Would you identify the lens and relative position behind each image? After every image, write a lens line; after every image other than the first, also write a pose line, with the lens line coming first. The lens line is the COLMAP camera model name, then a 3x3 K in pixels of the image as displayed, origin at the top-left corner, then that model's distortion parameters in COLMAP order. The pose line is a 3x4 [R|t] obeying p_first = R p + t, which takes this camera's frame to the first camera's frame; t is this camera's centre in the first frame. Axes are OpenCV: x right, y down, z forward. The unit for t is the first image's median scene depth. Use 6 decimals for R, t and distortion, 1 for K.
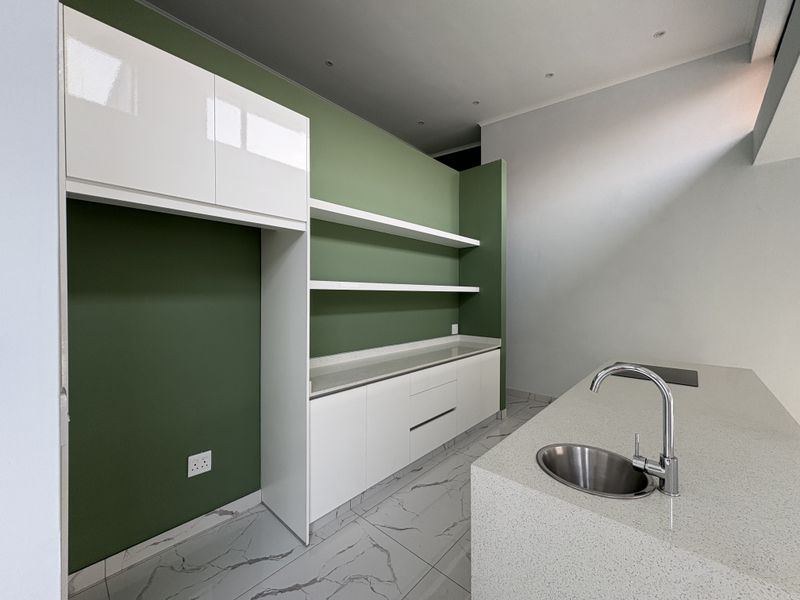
lens RADIAL K [[318.3, 0, 401.4], [0, 318.3, 300.7], [0, 0, 1]] dist [-0.000631, -0.000004]
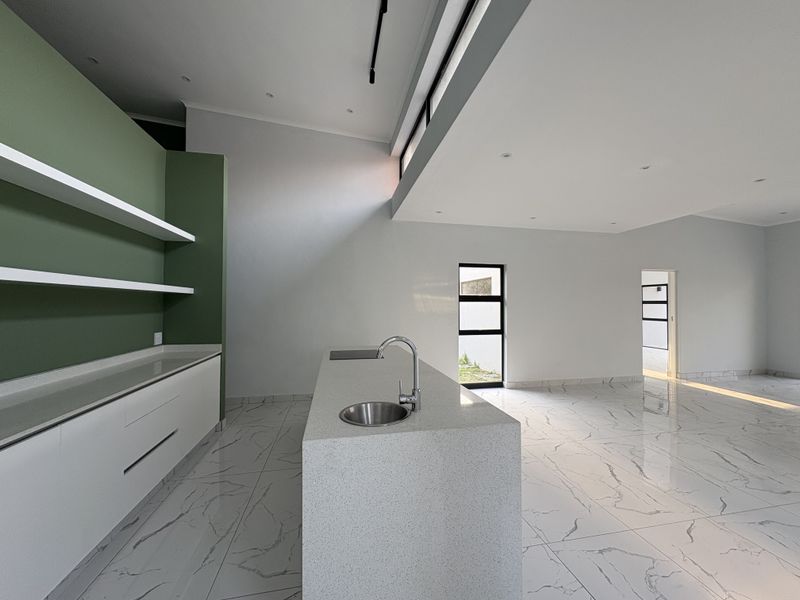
lens RADIAL K [[318.3, 0, 399.9], [0, 318.3, 301.3], [0, 0, 1]] dist [-0.000631, -0.000004]
pose [[0.588333, 0.012290, 0.808525, -0.137578], [0.007594, 0.999756, -0.020723, 0.016387], [-0.808583, 0.018332, 0.588097, 0.020774]]
